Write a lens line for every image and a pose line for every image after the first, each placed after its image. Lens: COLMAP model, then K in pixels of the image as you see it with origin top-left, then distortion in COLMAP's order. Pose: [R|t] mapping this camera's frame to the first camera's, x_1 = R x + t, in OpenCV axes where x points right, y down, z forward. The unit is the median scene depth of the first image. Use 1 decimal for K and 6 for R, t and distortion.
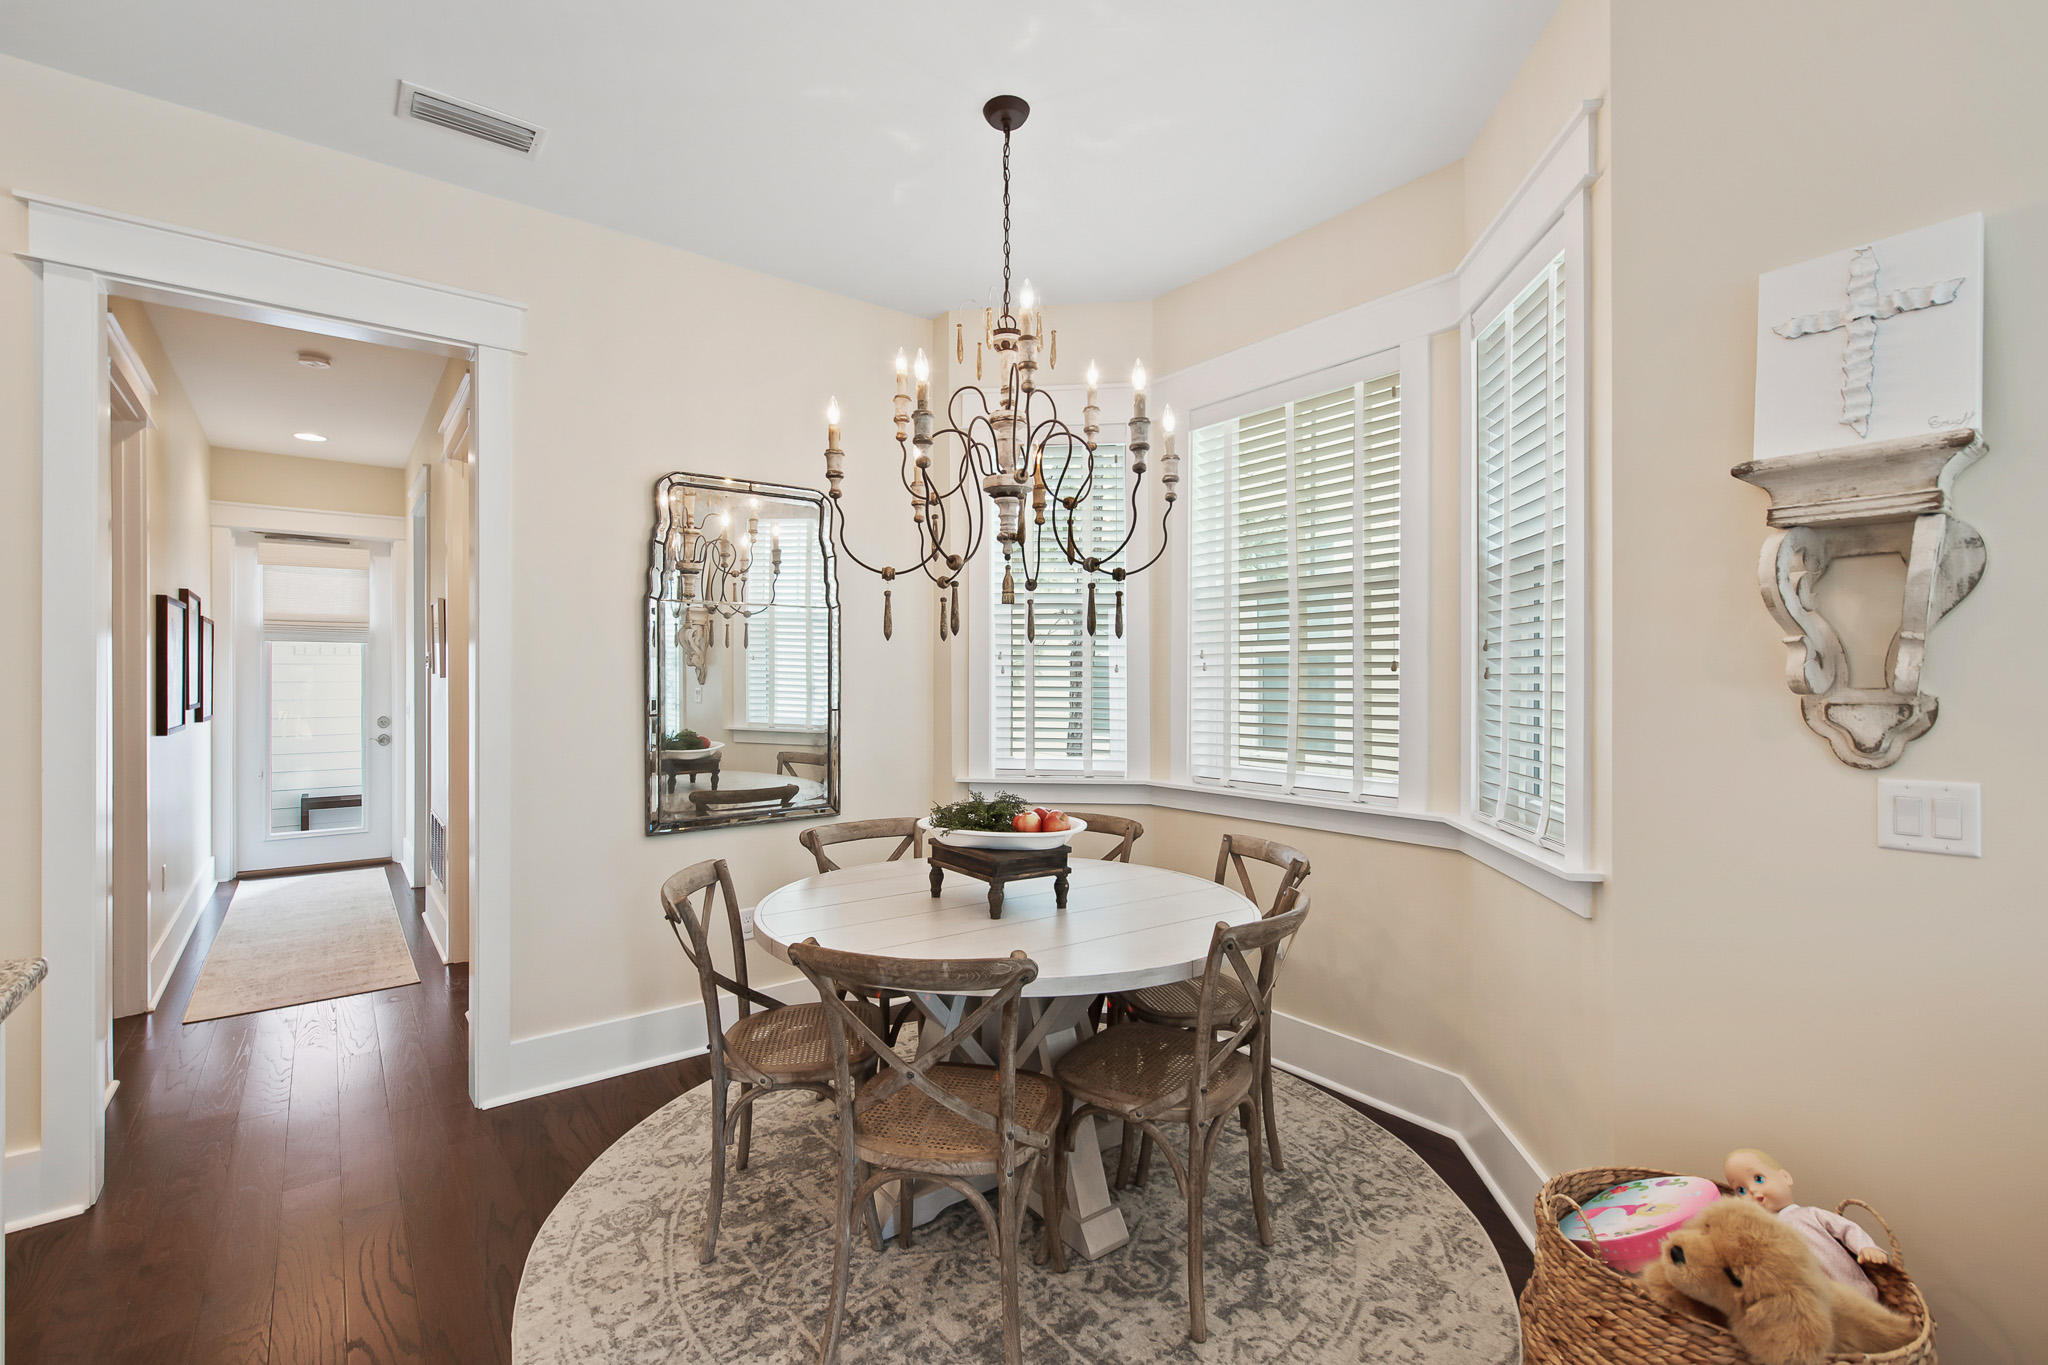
lens RADIAL K [[912.3, 0, 1024.0], [0, 912.3, 682.5], [0, 0, 1]] dist [0.003004, 0.000388]
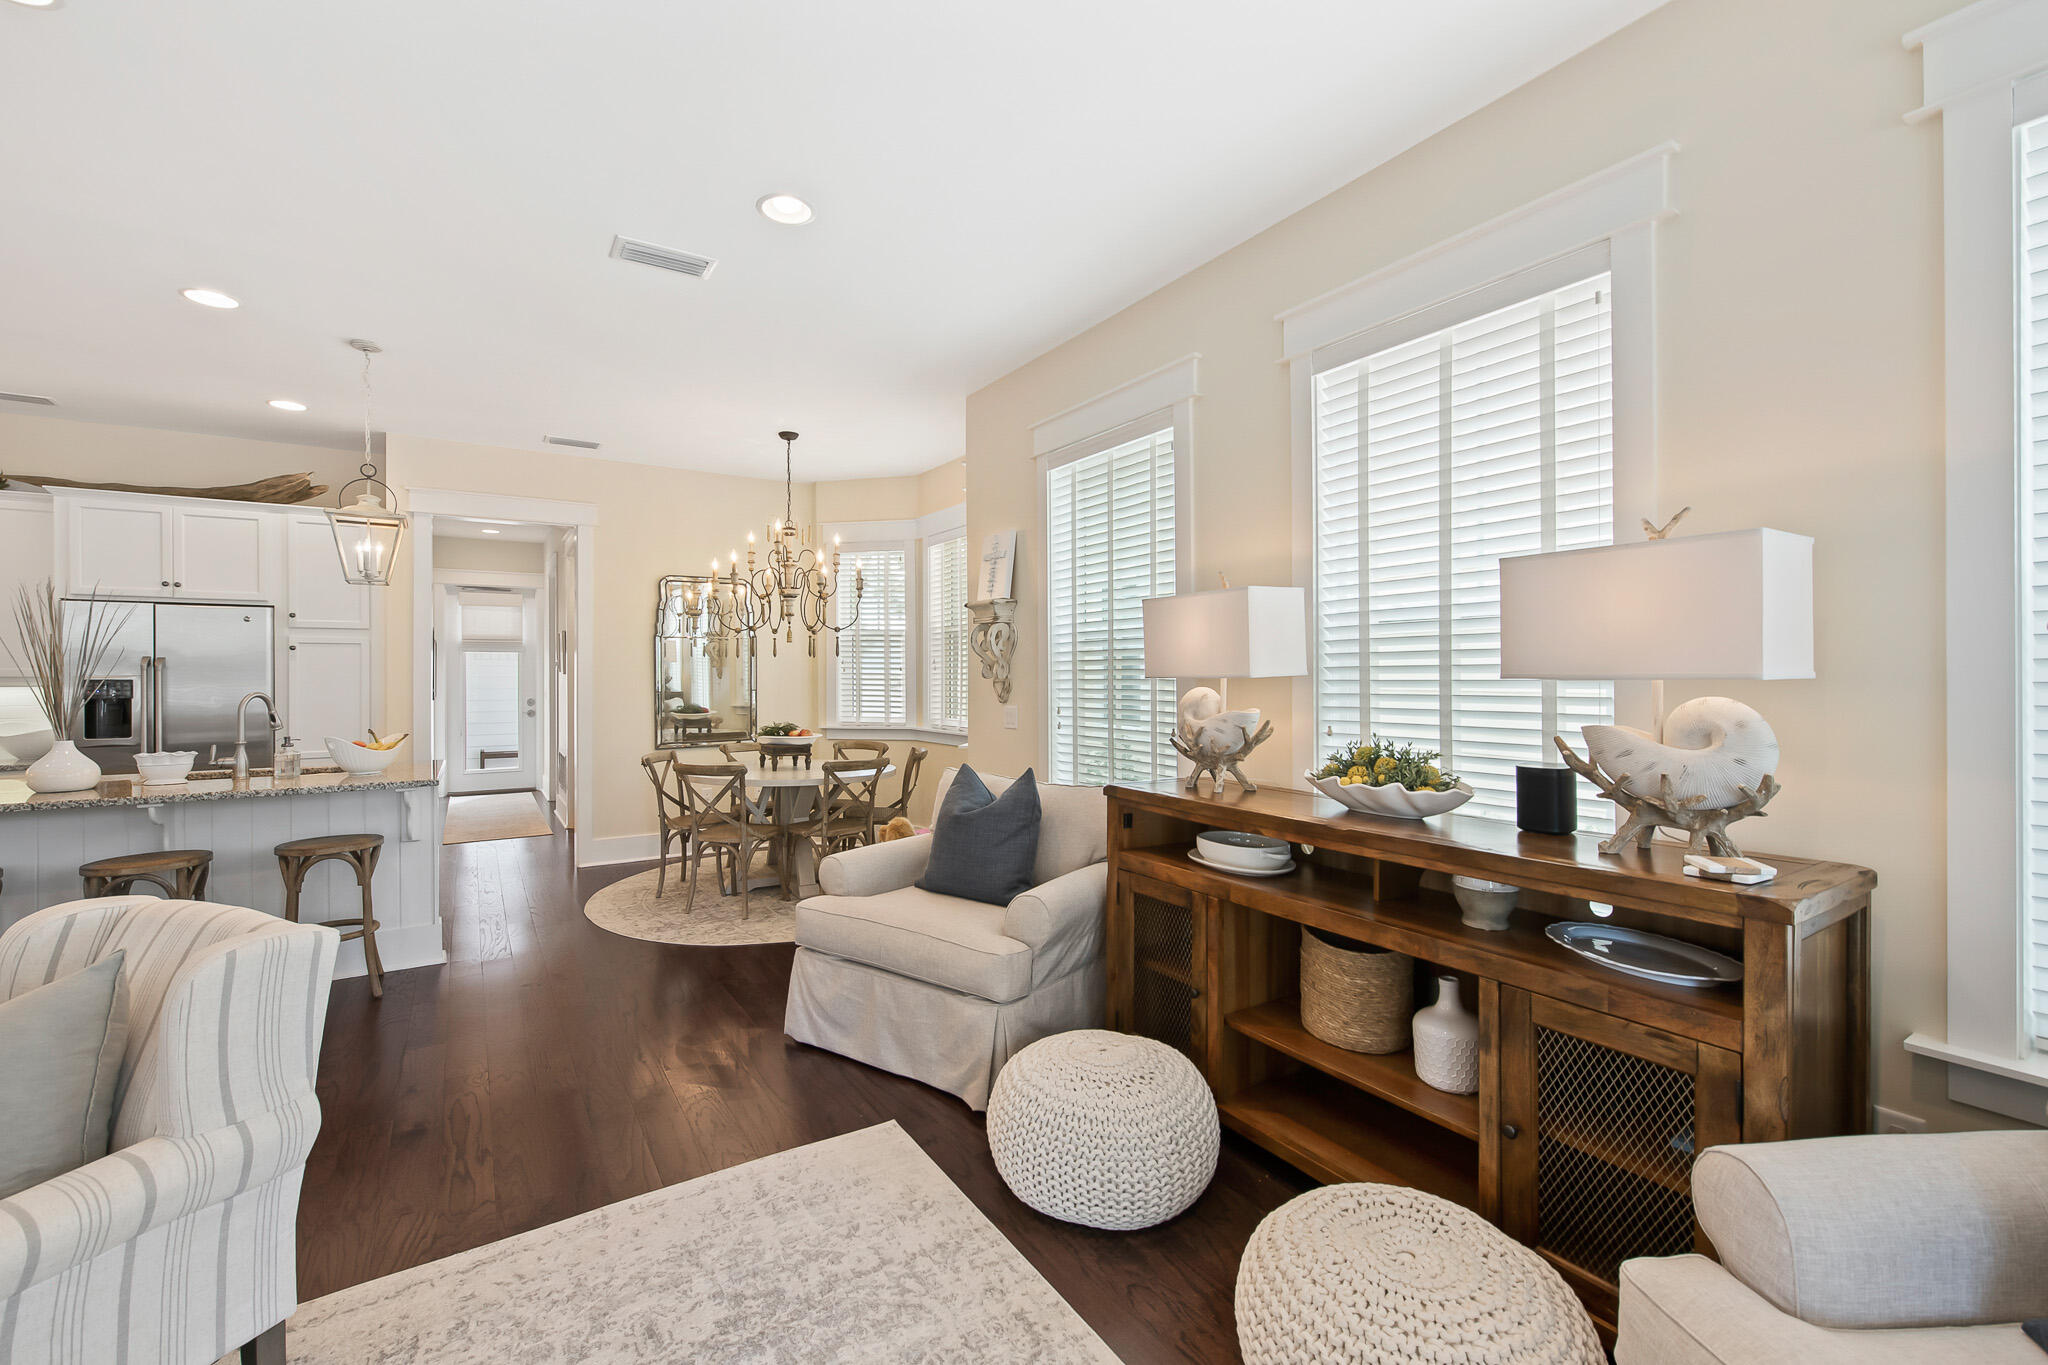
lens RADIAL K [[852.3, 0, 1024.0], [0, 852.3, 682.5], [0, 0, 1]] dist [-0.000787, -0.000082]
pose [[0.996937, 0.001699, -0.078190, 0.357013], [-0.001560, 0.999997, 0.001836, 0.006286], [0.078193, -0.001709, 0.996937, -0.542052]]
